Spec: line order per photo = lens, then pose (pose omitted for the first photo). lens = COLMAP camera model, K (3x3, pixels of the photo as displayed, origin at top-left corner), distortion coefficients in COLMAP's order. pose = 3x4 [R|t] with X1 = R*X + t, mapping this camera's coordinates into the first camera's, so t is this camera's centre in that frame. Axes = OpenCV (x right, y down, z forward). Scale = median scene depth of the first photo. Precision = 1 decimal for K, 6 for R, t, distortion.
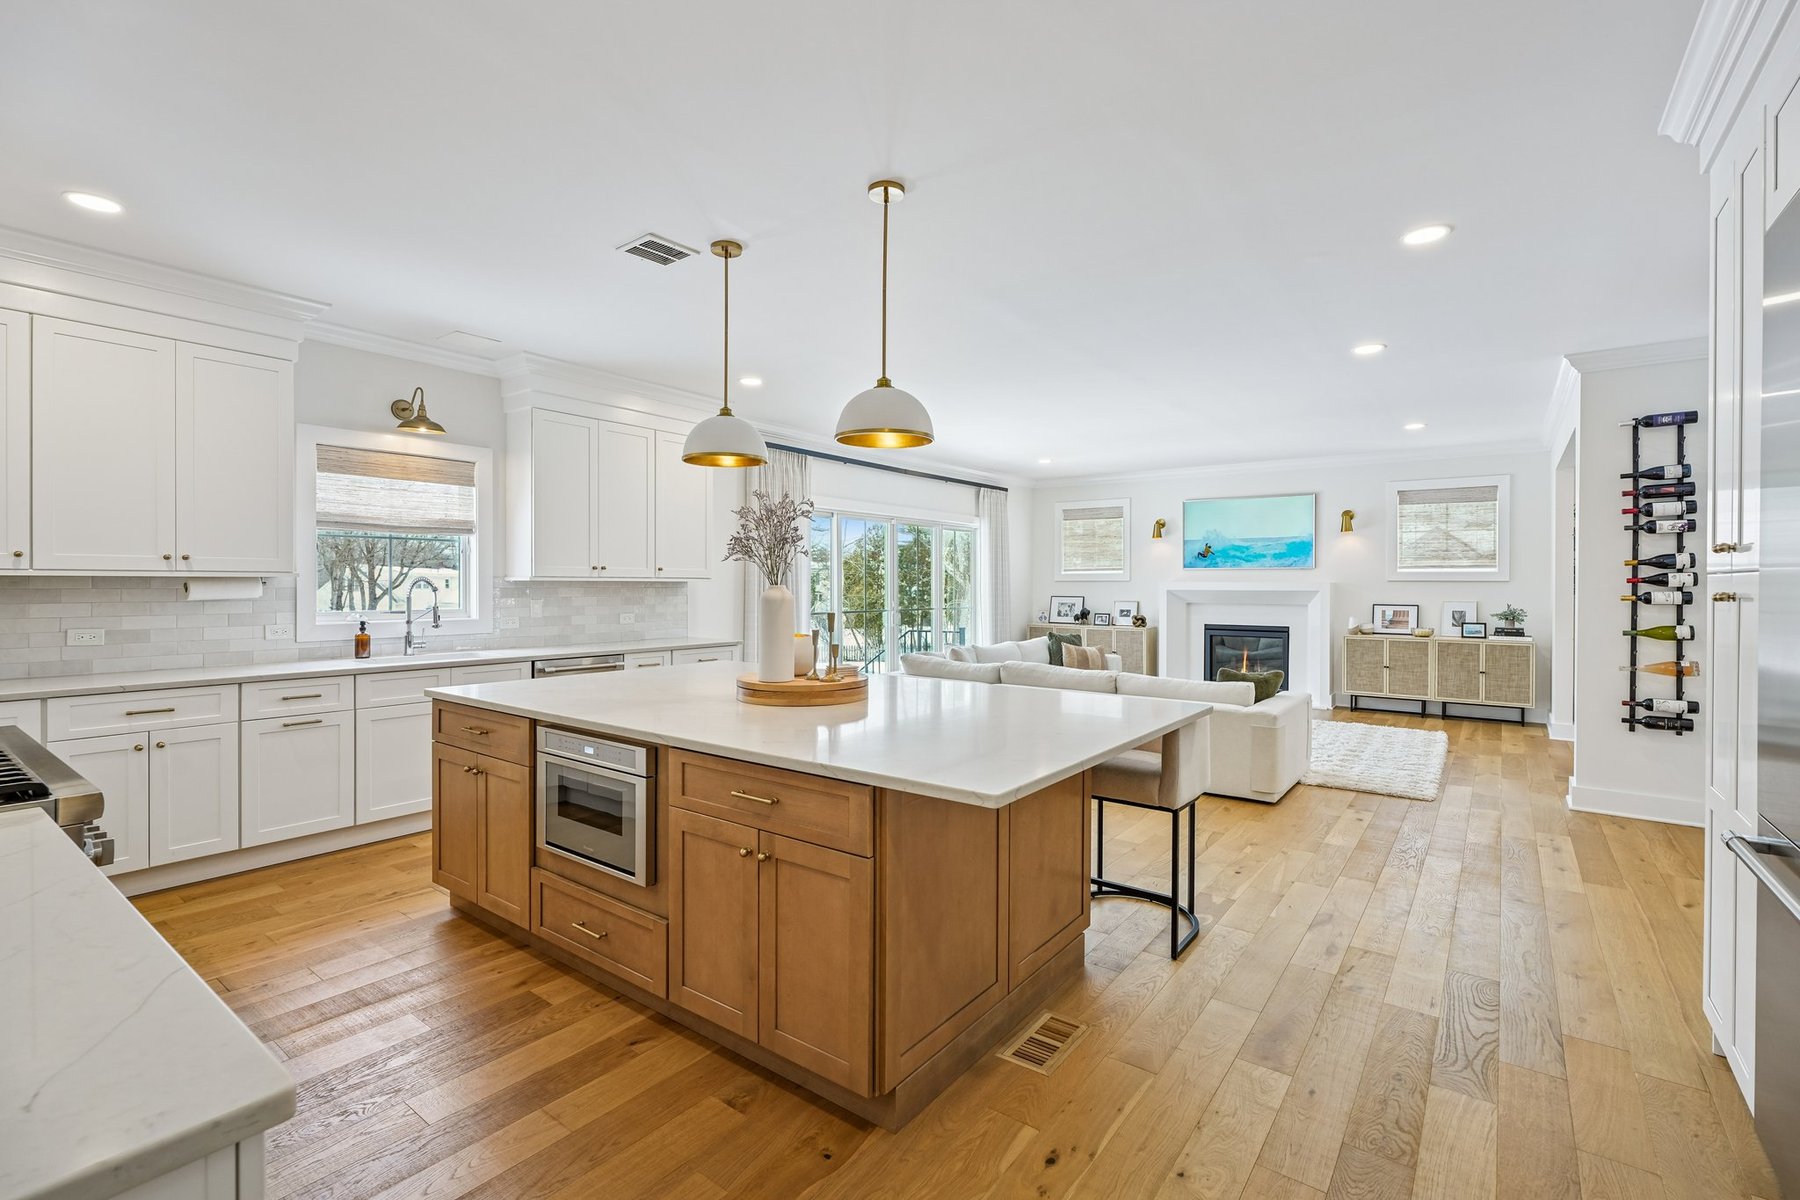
lens RADIAL K [[807.3, 0, 899.7], [0, 807.3, 587.7], [0, 0, 1]] dist [-0.000895, -0.000014]
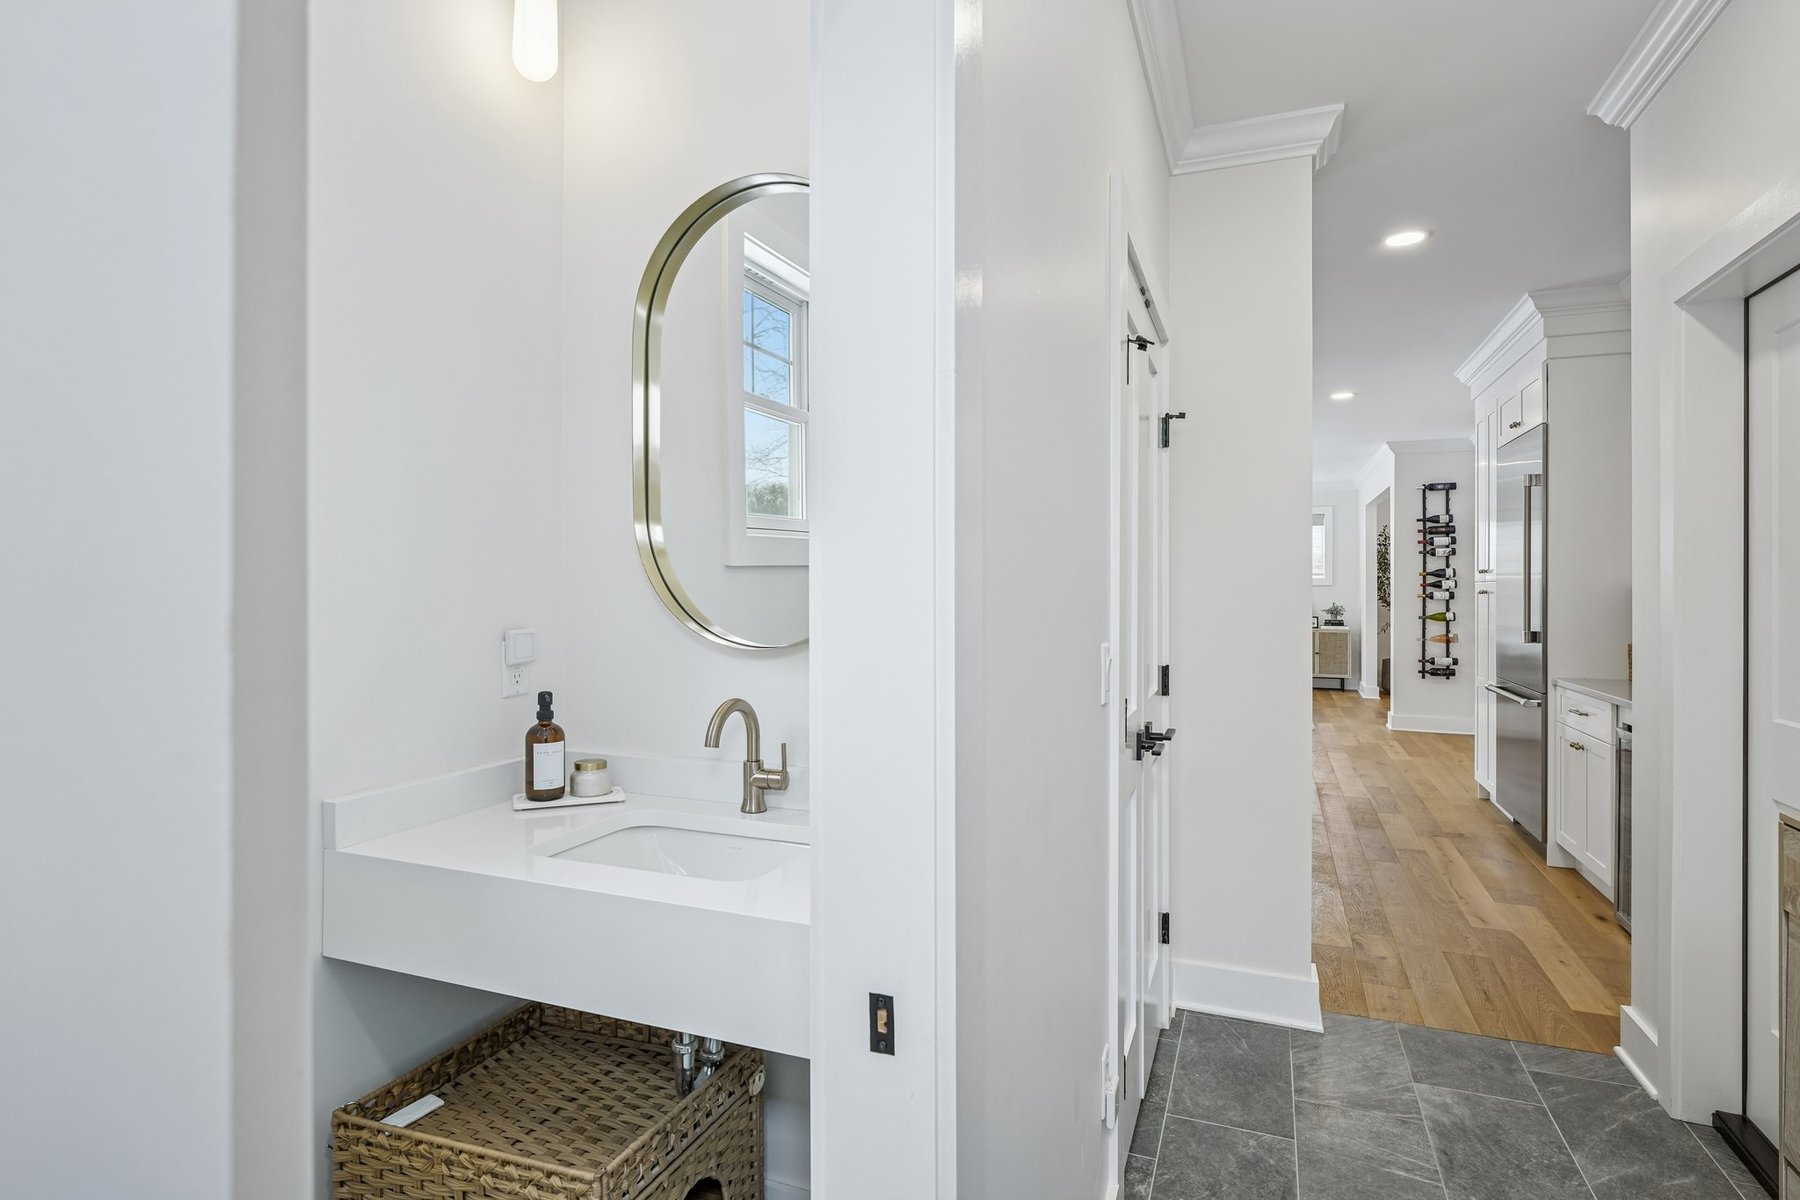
lens RADIAL K [[926.8, 0, 895.5], [0, 926.8, 592.8], [0, 0, 1]] dist [-0.003099, -0.000469]
pose [[0.965959, -0.004521, 0.258655, -0.610705], [0.004841, 0.999988, -0.000599, 0.002677], [-0.258649, 0.001831, 0.965970, -0.533541]]
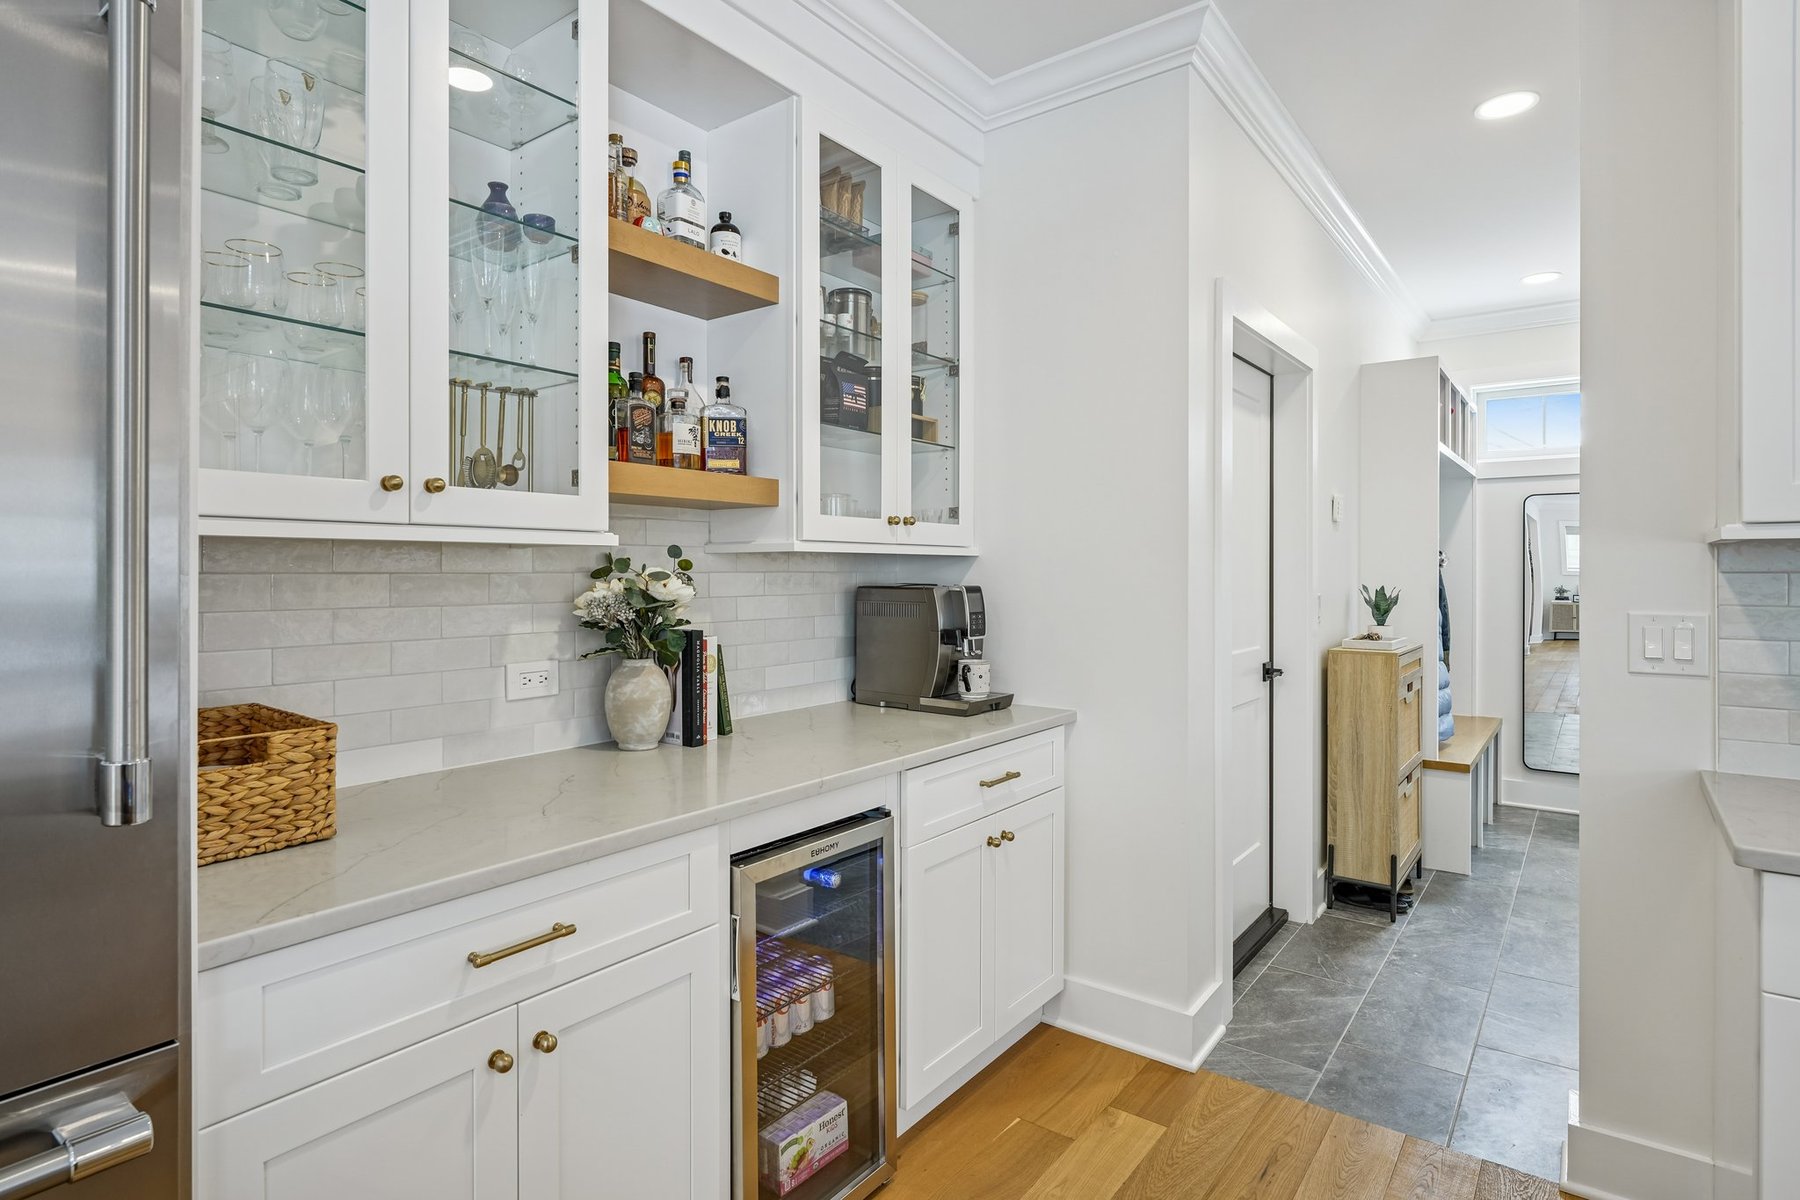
lens RADIAL K [[934.4, 0, 894.2], [0, 934.4, 575.8], [0, 0, 1]] dist [-0.000590, -0.000259]
pose [[-0.999981, -0.002430, 0.005686, 0.150082], [-0.002380, 0.999959, 0.008716, 0.006308], [-0.005707, 0.008702, -0.999946, 0.449033]]
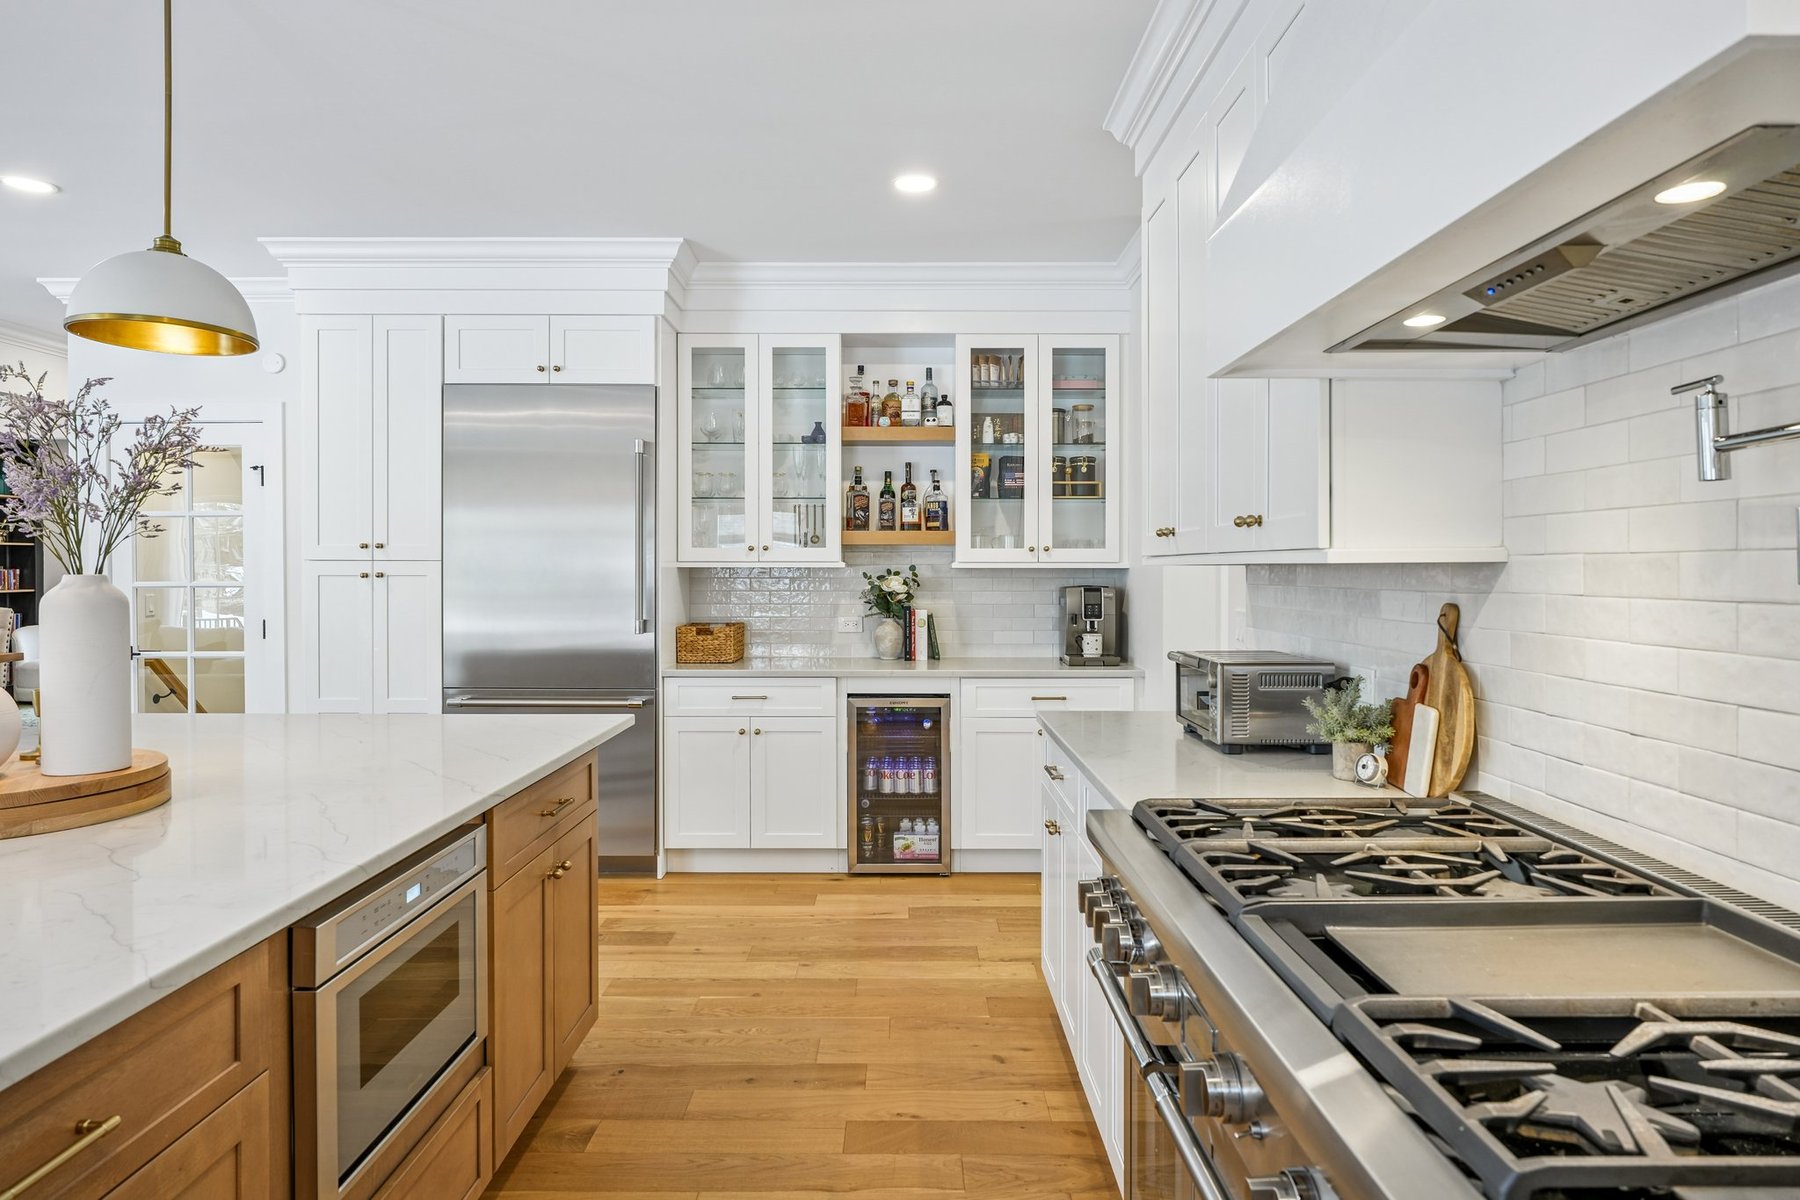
lens RADIAL K [[1060.0, 0, 899.2], [0, 1060.0, 581.3], [0, 0, 1]] dist [-0.001097, 0.000105]
pose [[-0.597139, -0.012654, 0.802038, -0.634696], [0.000633, 0.999868, 0.016246, -0.006085], [-0.802138, 0.010208, -0.597052, 0.656125]]
